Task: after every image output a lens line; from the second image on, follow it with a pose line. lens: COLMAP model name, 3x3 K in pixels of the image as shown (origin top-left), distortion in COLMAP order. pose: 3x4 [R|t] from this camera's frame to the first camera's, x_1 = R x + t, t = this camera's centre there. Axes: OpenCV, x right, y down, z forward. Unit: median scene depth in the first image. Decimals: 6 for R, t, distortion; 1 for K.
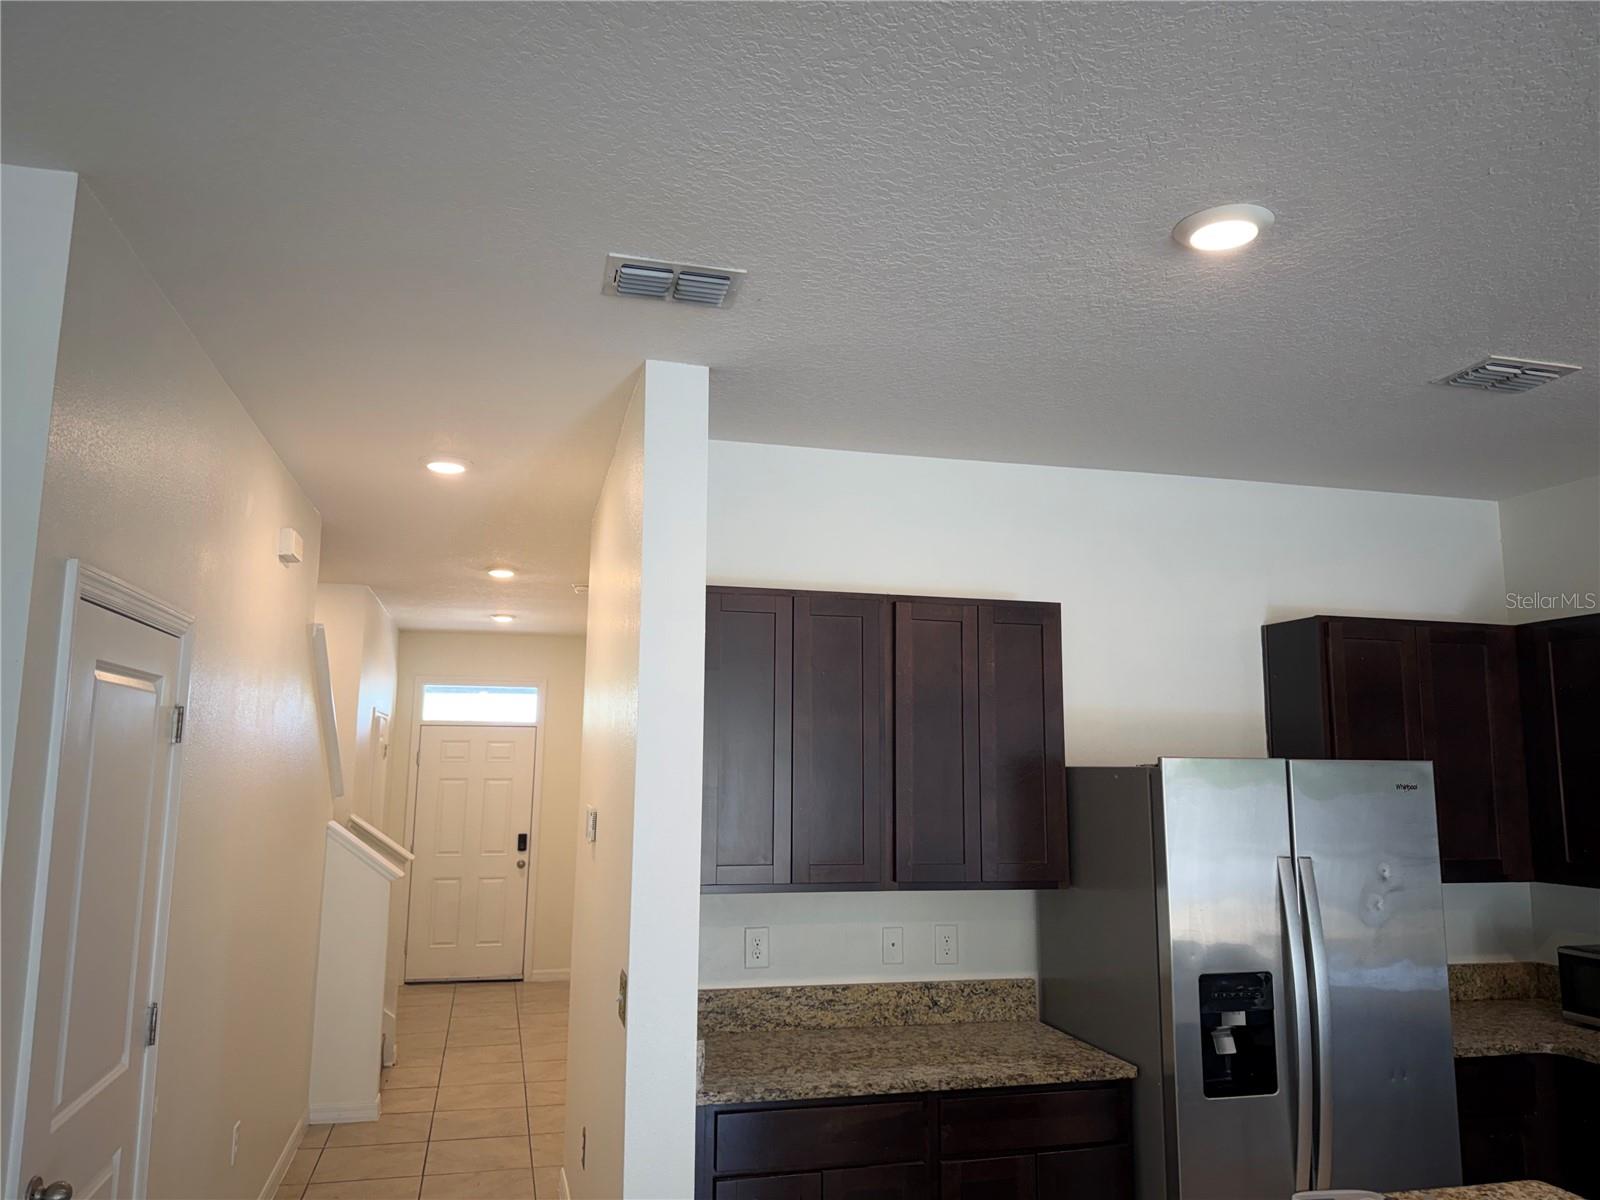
lens RADIAL K [[1142.9, 0, 800.0], [0, 1142.9, 600.0], [0, 0, 1]] dist [0.045210, -0.001487]
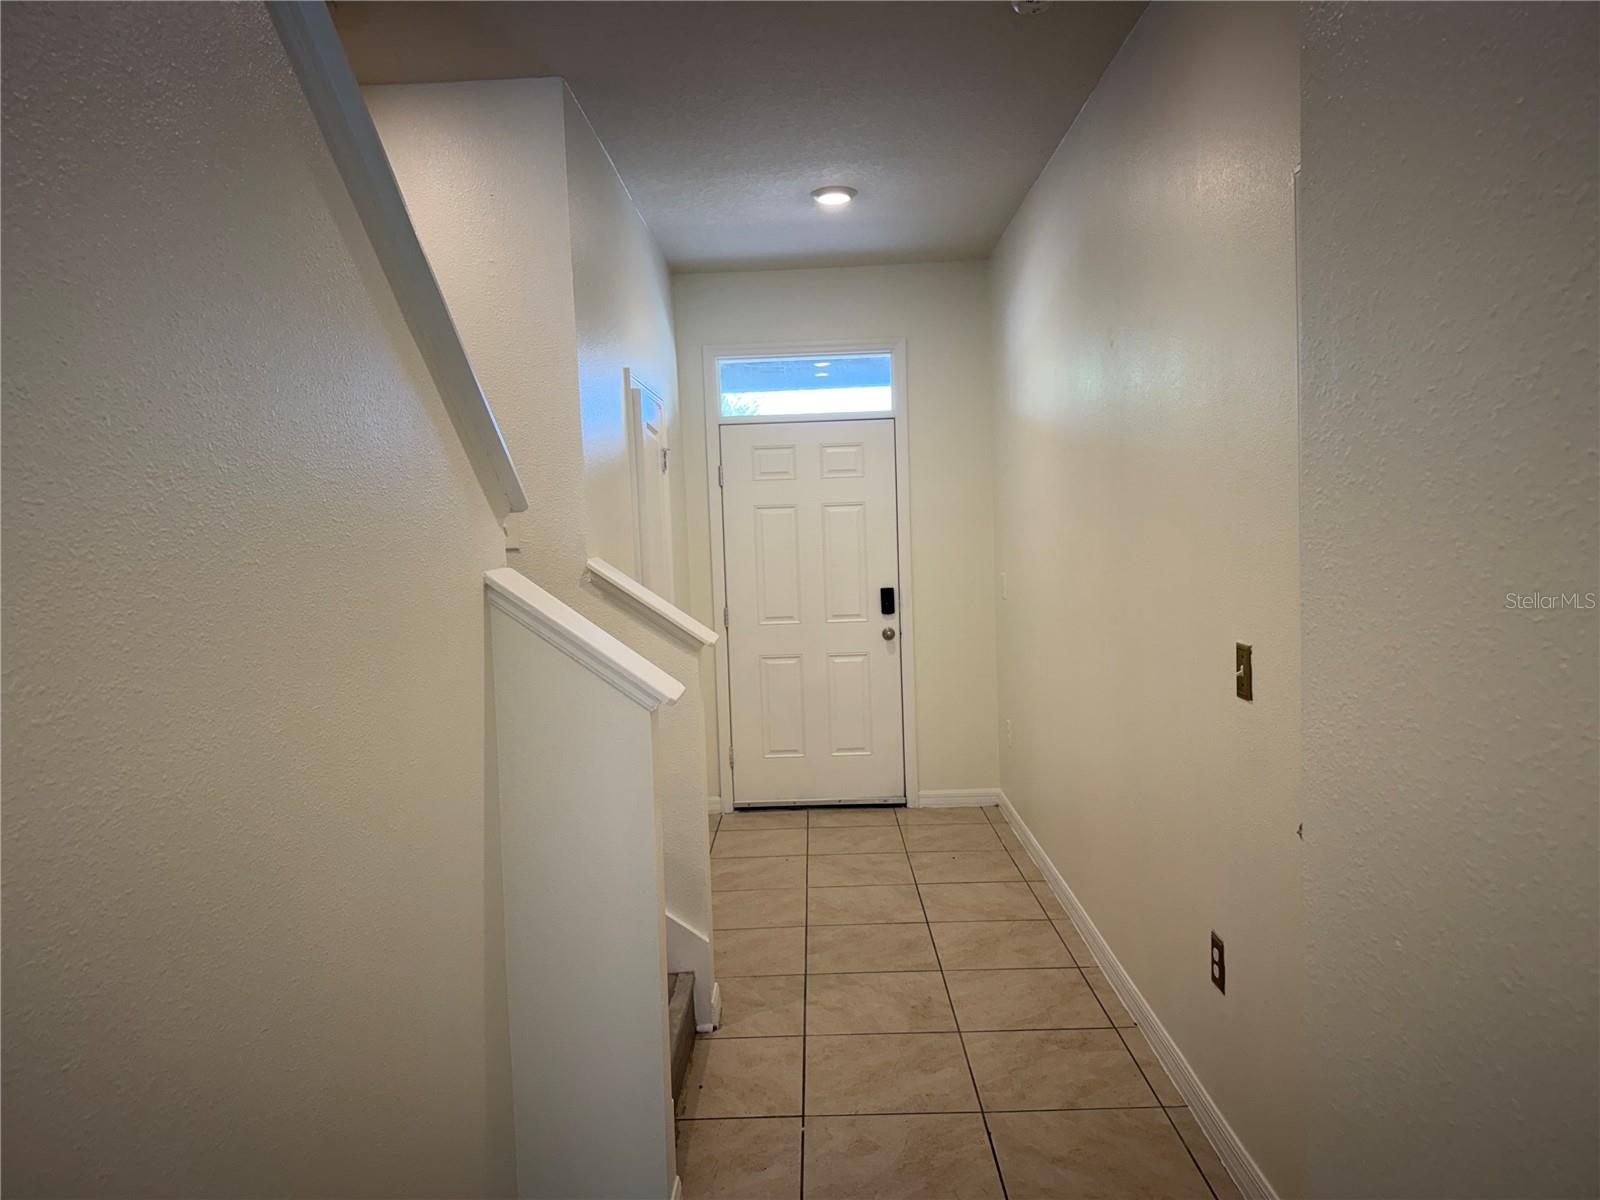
lens RADIAL K [[1142.9, 0, 800.0], [0, 1142.9, 600.0], [0, 0, 1]] dist [0.045210, -0.001487]
pose [[0.962440, -0.025030, -0.270339, -0.121888], [0.082365, 0.975731, 0.202890, 0.080740], [0.258700, -0.217536, 0.941144, 0.405237]]
